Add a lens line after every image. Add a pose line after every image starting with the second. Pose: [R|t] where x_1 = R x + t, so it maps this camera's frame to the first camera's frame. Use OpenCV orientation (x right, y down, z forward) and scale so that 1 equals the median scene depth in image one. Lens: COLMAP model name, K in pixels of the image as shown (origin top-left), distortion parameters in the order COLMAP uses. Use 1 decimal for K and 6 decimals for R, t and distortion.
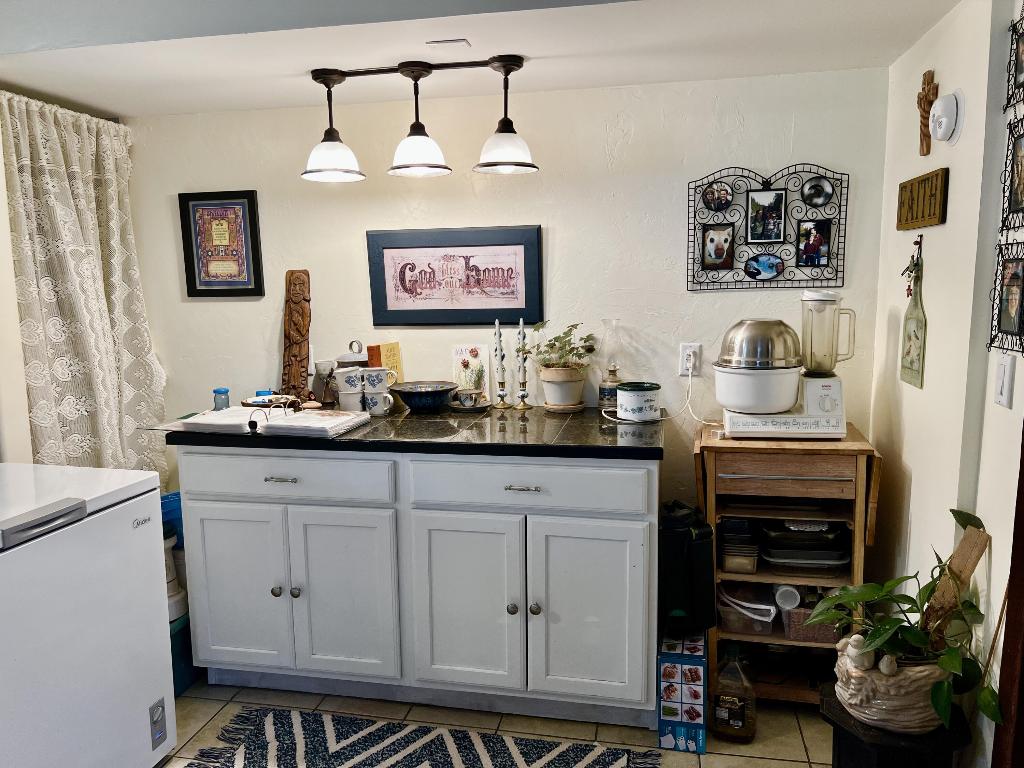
lens RADIAL K [[772.1, 0, 500.7], [0, 772.1, 389.0], [0, 0, 1]] dist [0.051612, -0.066632]
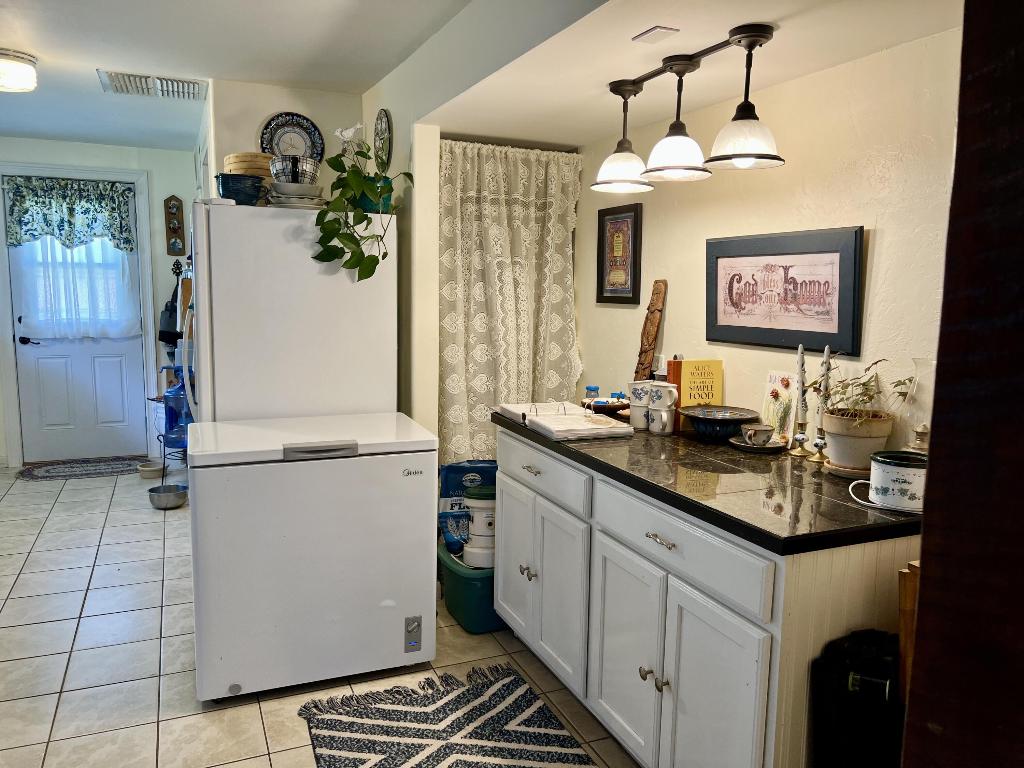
lens RADIAL K [[772.1, 0, 510.5], [0, 772.1, 387.4], [0, 0, 1]] dist [0.051612, -0.066632]
pose [[0.573913, 0.132859, -0.808067, 0.483323], [-0.142137, 0.987936, 0.061482, -0.052295], [0.806487, 0.079571, 0.585873, 0.281120]]
